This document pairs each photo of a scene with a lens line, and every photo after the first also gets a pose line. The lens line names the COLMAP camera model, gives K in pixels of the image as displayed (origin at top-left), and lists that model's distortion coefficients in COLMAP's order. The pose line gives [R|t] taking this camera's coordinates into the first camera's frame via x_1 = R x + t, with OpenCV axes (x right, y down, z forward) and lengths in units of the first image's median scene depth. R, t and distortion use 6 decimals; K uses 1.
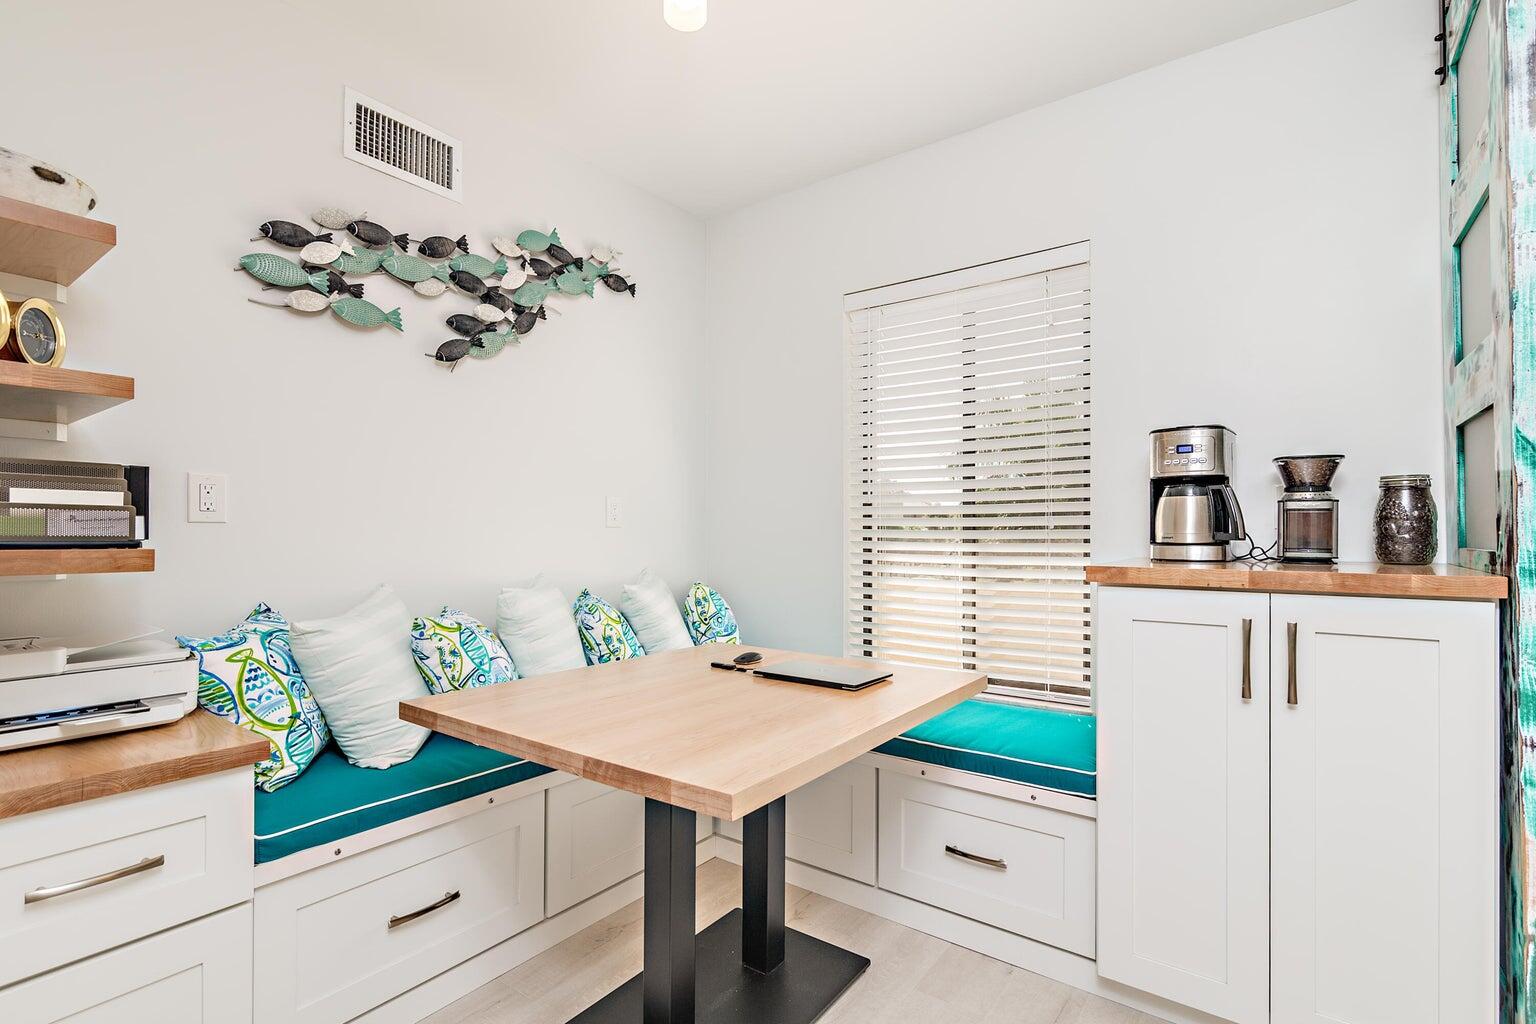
lens RADIAL K [[717.0, 0, 762.6], [0, 717.0, 529.5], [0, 0, 1]] dist [0.004772, -0.001602]
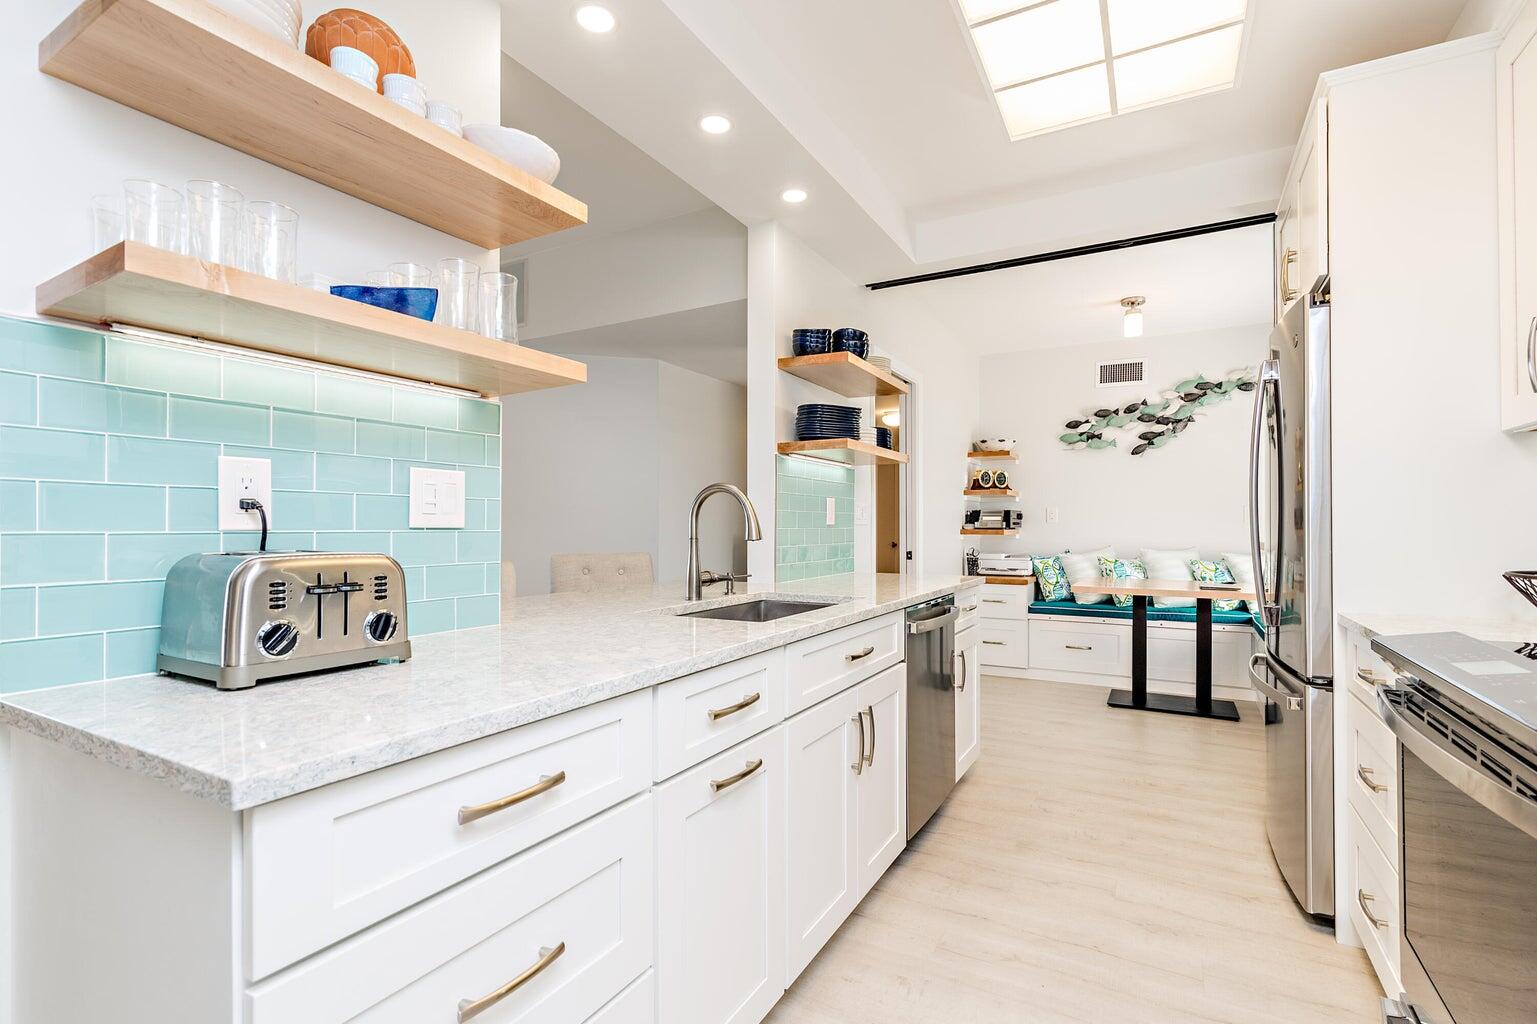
lens RADIAL K [[717.5, 0, 760.7], [0, 717.5, 526.2], [0, 0, 1]] dist [0.004772, -0.001602]
pose [[0.103529, 0.001305, -0.994626, 1.905967], [0.005869, 0.999981, 0.001923, -0.006715], [0.994609, -0.006037, 0.103519, -0.524024]]
